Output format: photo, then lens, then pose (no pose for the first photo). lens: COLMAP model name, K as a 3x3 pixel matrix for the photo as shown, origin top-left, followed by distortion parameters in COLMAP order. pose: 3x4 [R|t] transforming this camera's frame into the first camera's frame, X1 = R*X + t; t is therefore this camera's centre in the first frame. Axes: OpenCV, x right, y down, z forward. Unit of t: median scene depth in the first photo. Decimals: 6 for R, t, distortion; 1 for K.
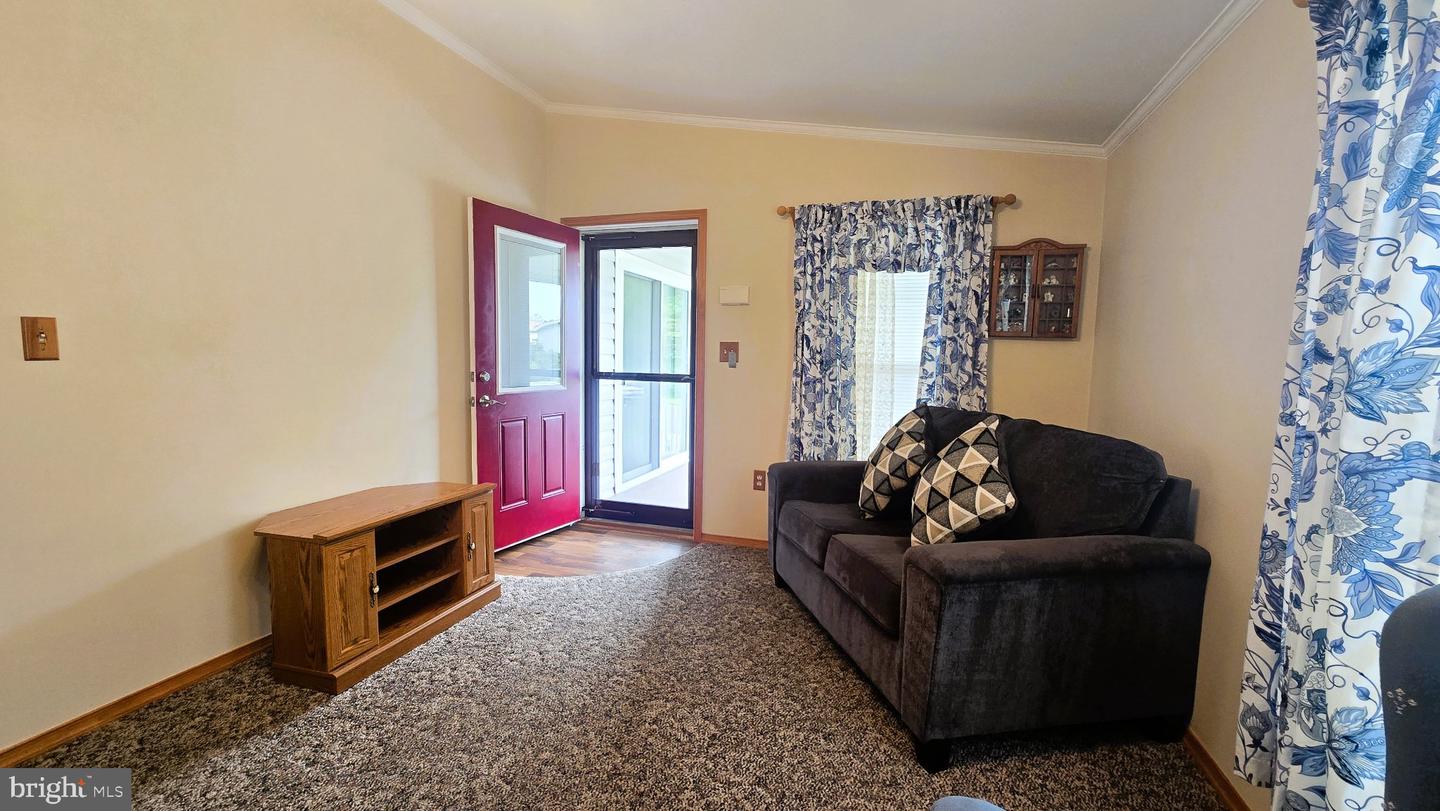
lens RADIAL K [[593.0, 0, 720.0], [0, 593.0, 405.5], [0, 0, 1]] dist [0.006937, 0.000124]
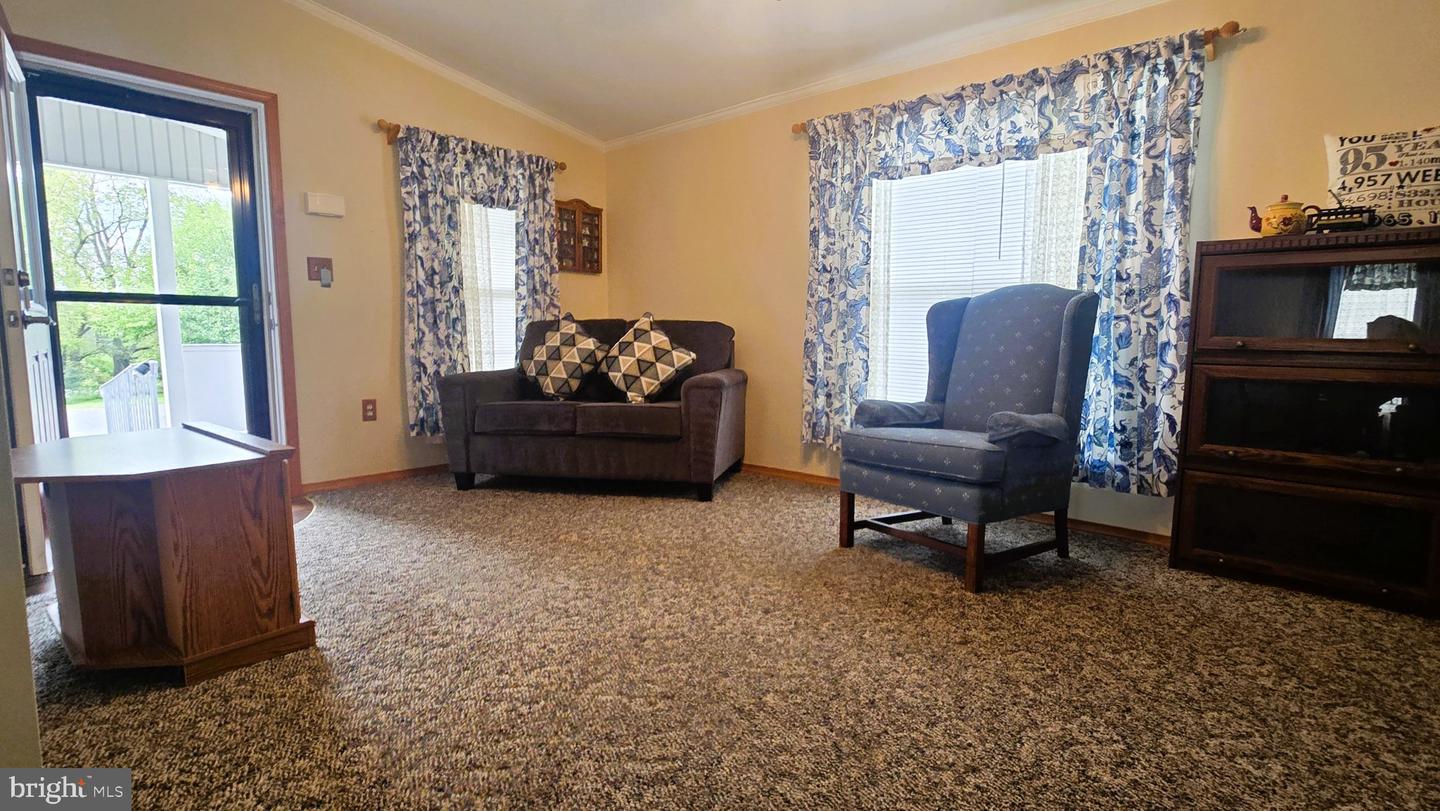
lens RADIAL K [[678.5, 0, 720.0], [0, 678.5, 405.5], [0, 0, 1]] dist [-0.000900, -0.000127]
pose [[0.402676, -0.113634, 0.908262, -0.802665], [0.083894, 0.992669, 0.087001, 0.084810], [-0.911490, 0.041165, 0.409257, 0.068696]]
